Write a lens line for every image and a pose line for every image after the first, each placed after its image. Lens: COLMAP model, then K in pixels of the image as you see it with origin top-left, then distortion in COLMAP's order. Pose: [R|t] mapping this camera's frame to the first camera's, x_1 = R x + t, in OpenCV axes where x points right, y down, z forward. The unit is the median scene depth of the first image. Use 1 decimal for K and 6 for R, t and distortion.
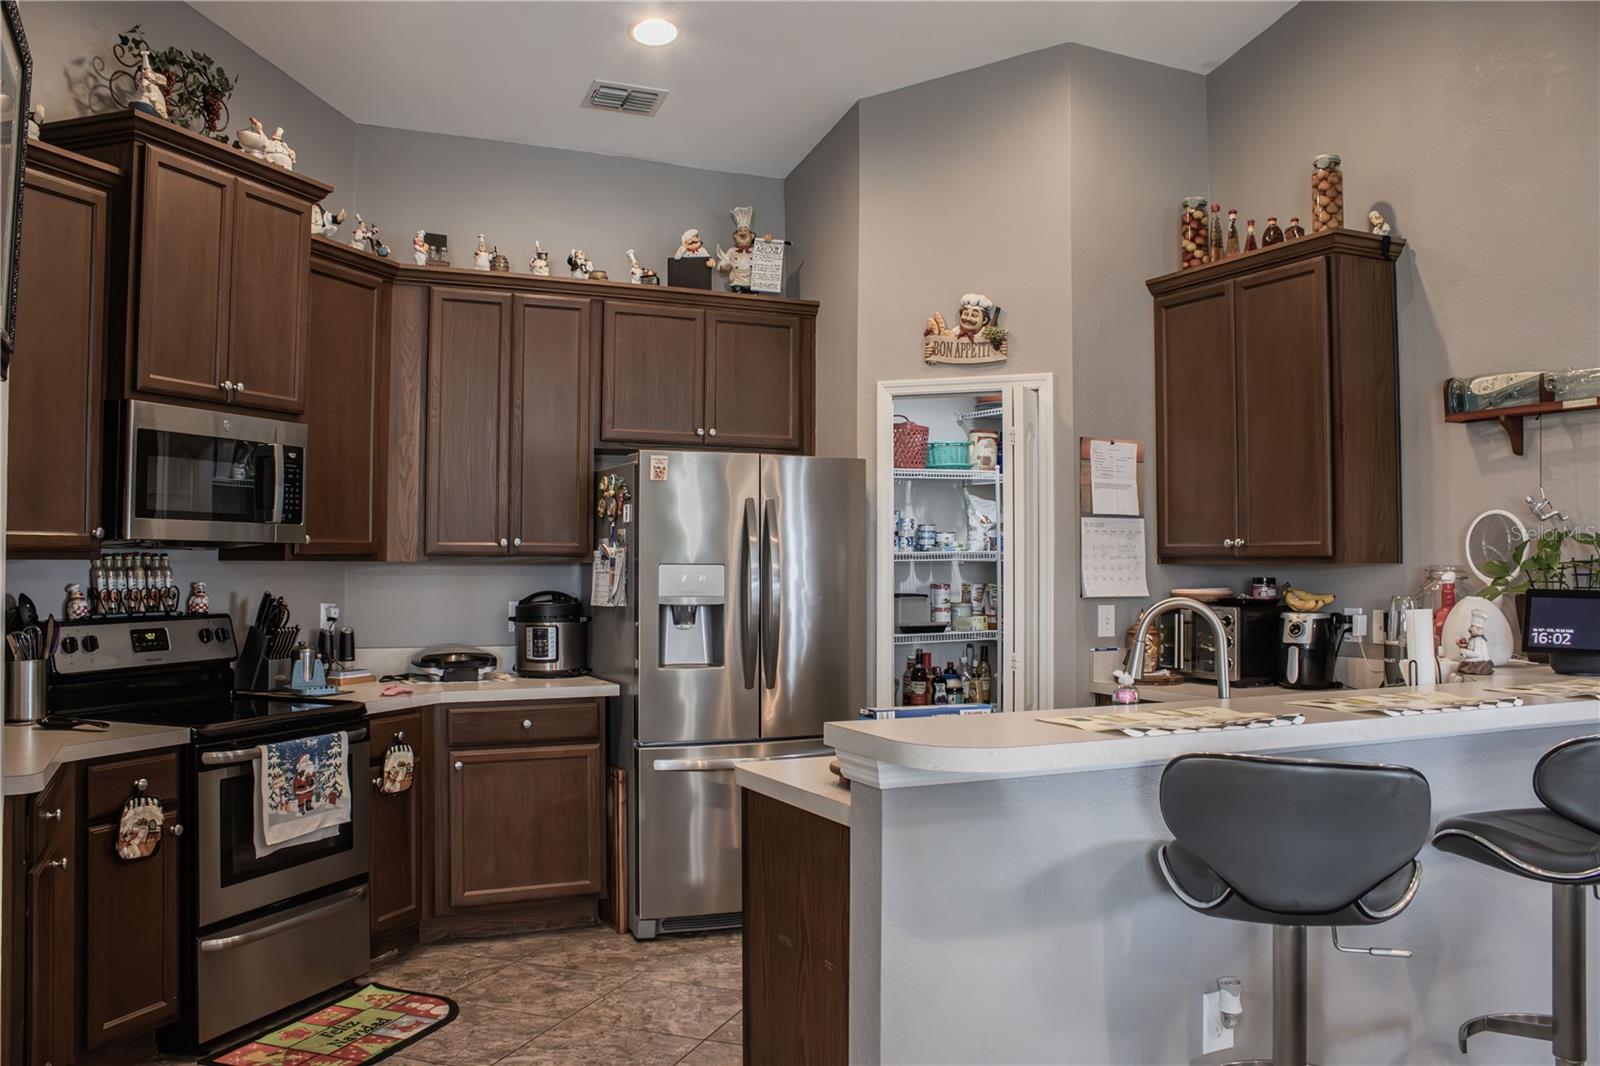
lens RADIAL K [[1327.8, 0, 796.6], [0, 1327.8, 528.0], [0, 0, 1]] dist [-0.164644, 0.142813]
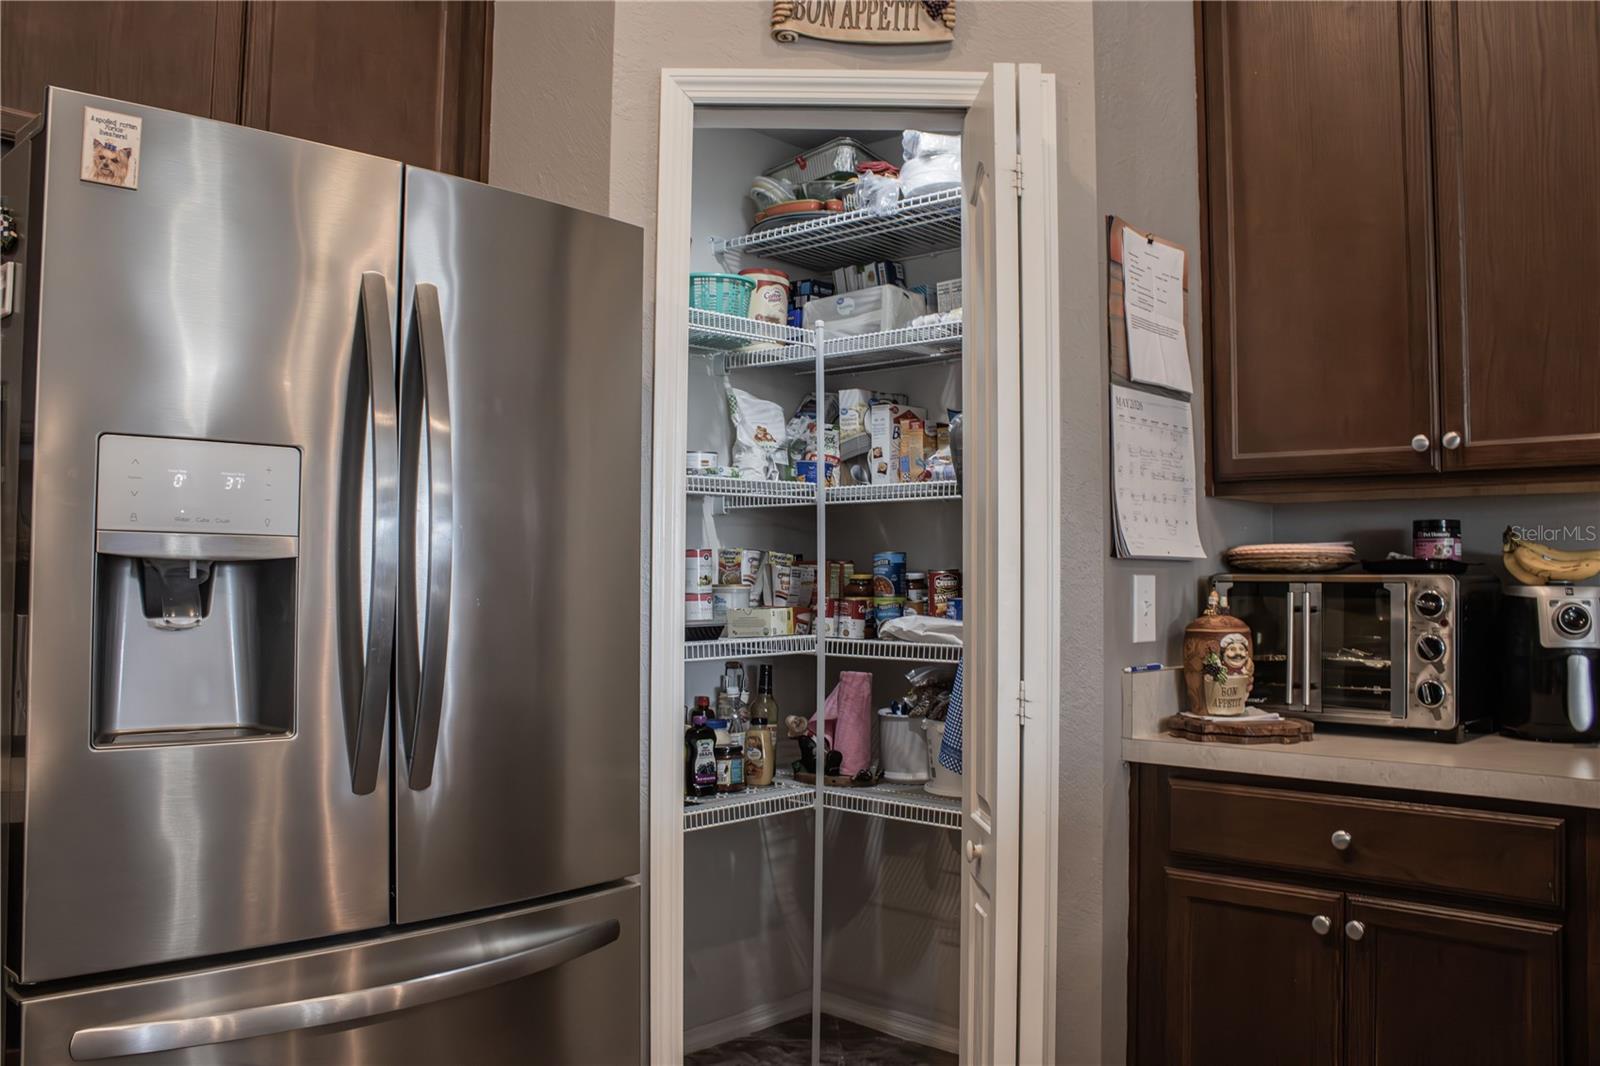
lens RADIAL K [[1327.8, 0, 796.6], [0, 1327.8, 528.0], [0, 0, 1]] dist [-0.164644, 0.142813]
pose [[0.931366, 0.018730, 0.363601, -0.054319], [-0.014582, 0.999794, -0.014150, 0.050078], [-0.363791, 0.007877, 0.931447, 0.603439]]
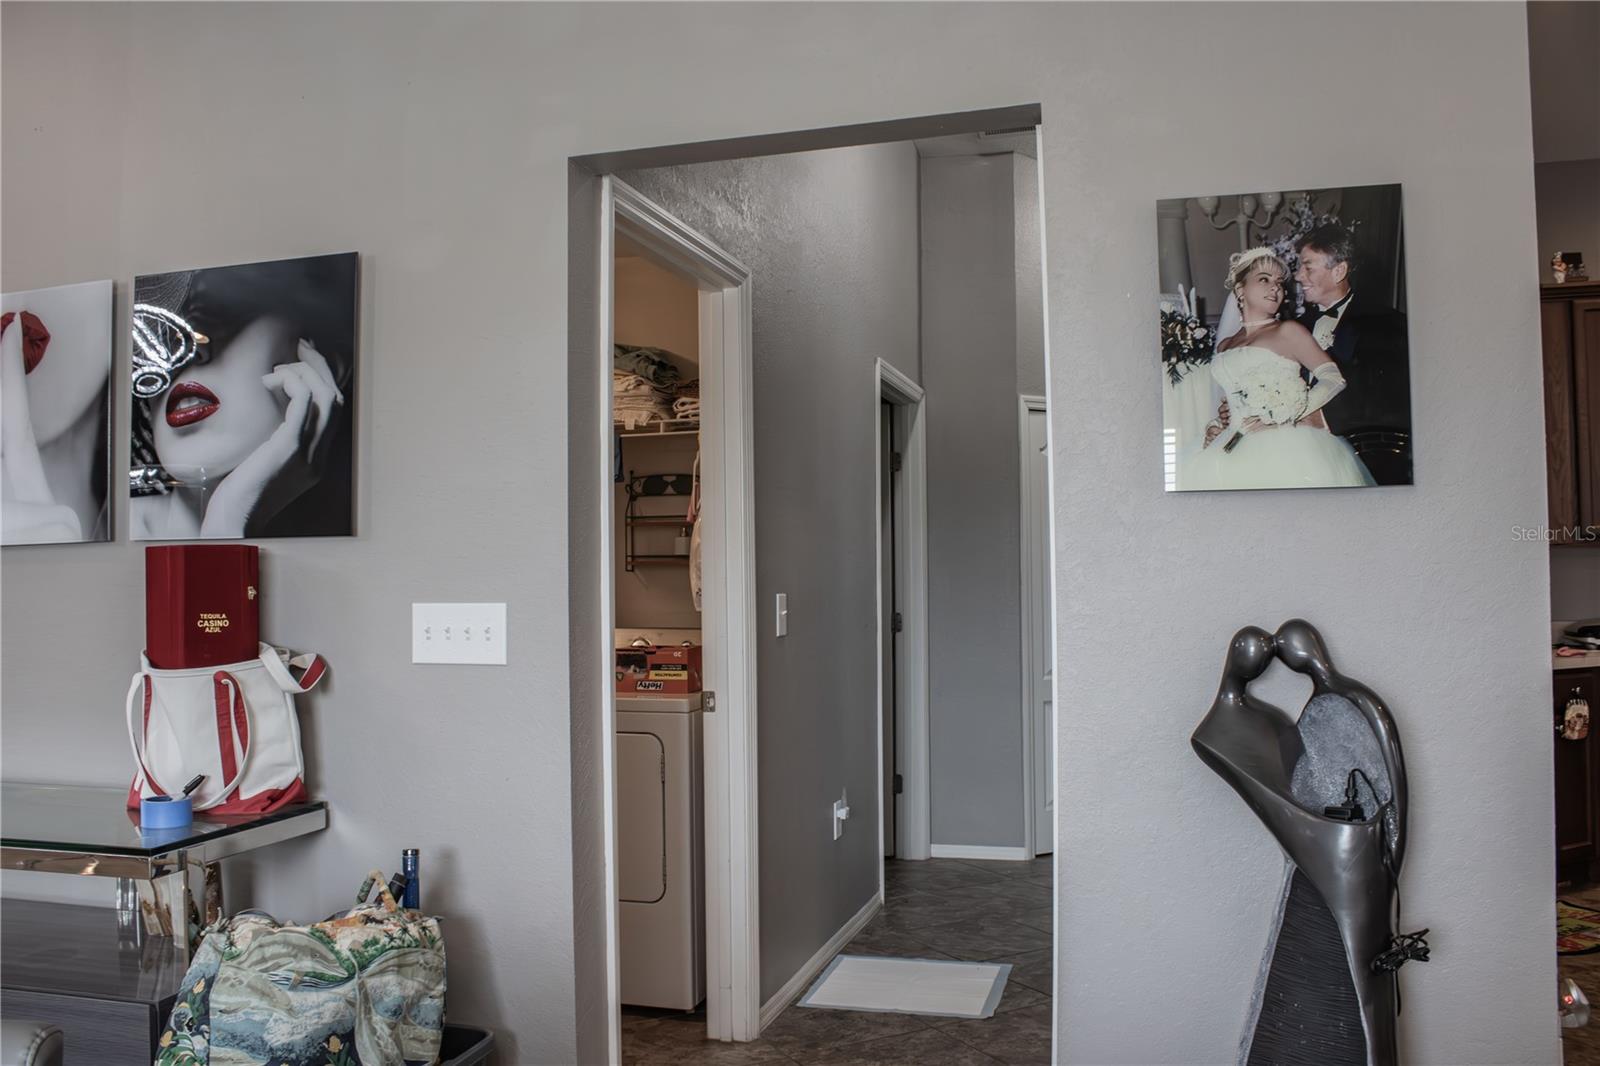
lens RADIAL K [[1327.8, 0, 796.6], [0, 1327.8, 528.0], [0, 0, 1]] dist [-0.164644, 0.142813]
pose [[0.749483, -0.039090, -0.660869, -0.063939], [0.031814, 0.999229, -0.023023, 0.016512], [0.661259, -0.003769, 0.750148, -0.273921]]
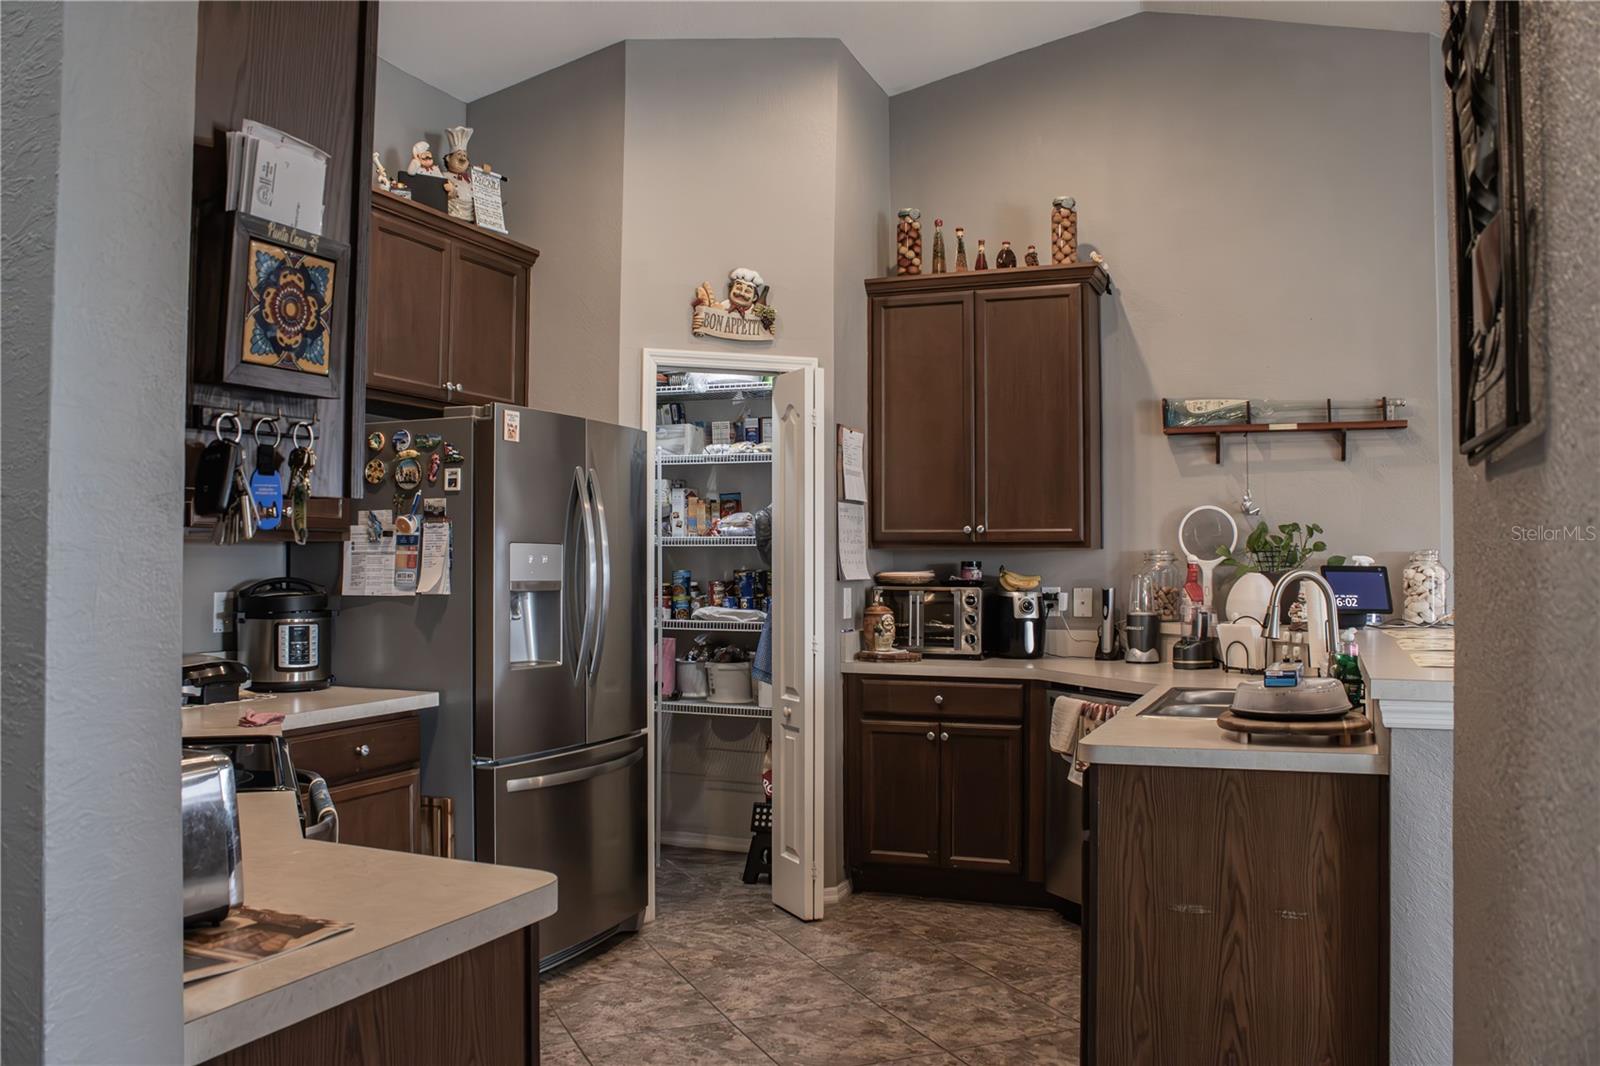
lens RADIAL K [[1327.8, 0, 796.6], [0, 1327.8, 528.0], [0, 0, 1]] dist [-0.164644, 0.142813]
pose [[0.737428, 0.018413, 0.675175, -0.498508], [-0.019665, 0.999790, -0.005788, 0.018455], [-0.675140, -0.009009, 0.737635, 0.258296]]
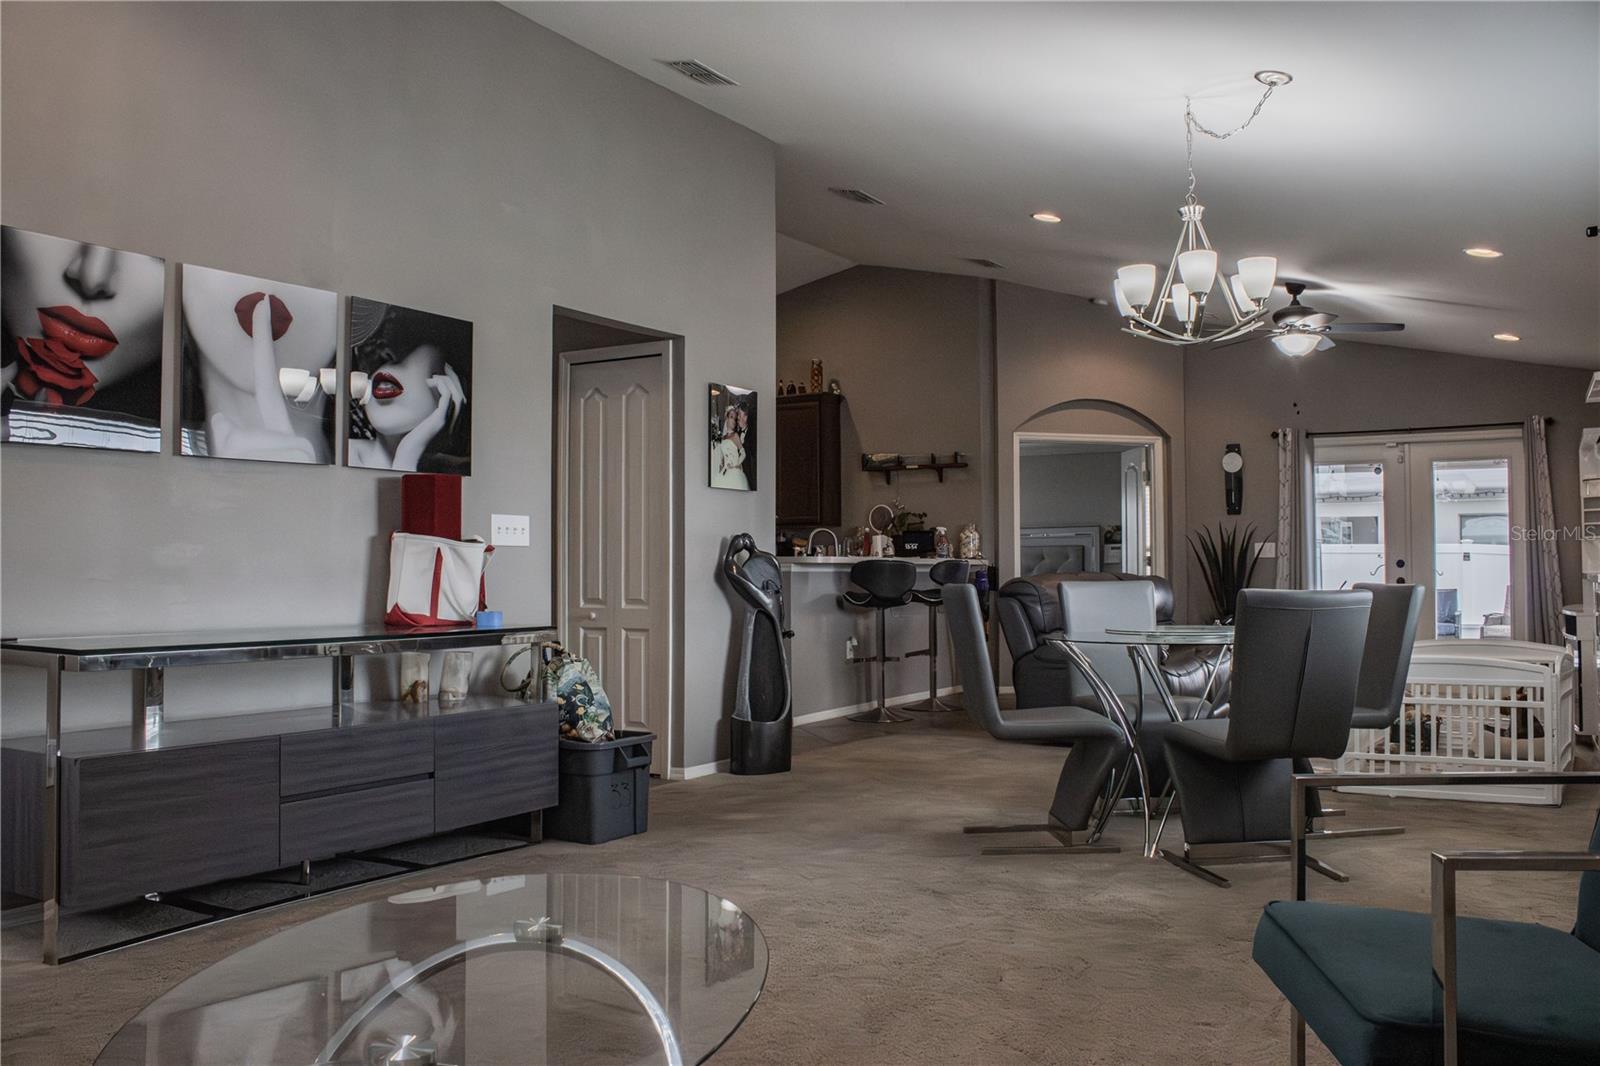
lens RADIAL K [[1327.8, 0, 796.6], [0, 1327.8, 528.0], [0, 0, 1]] dist [-0.164644, 0.142813]
pose [[0.832807, 0.012490, 0.553423, -0.904706], [-0.009471, 0.999921, -0.008315, 0.047031], [-0.553483, 0.001683, 0.832859, -0.964865]]
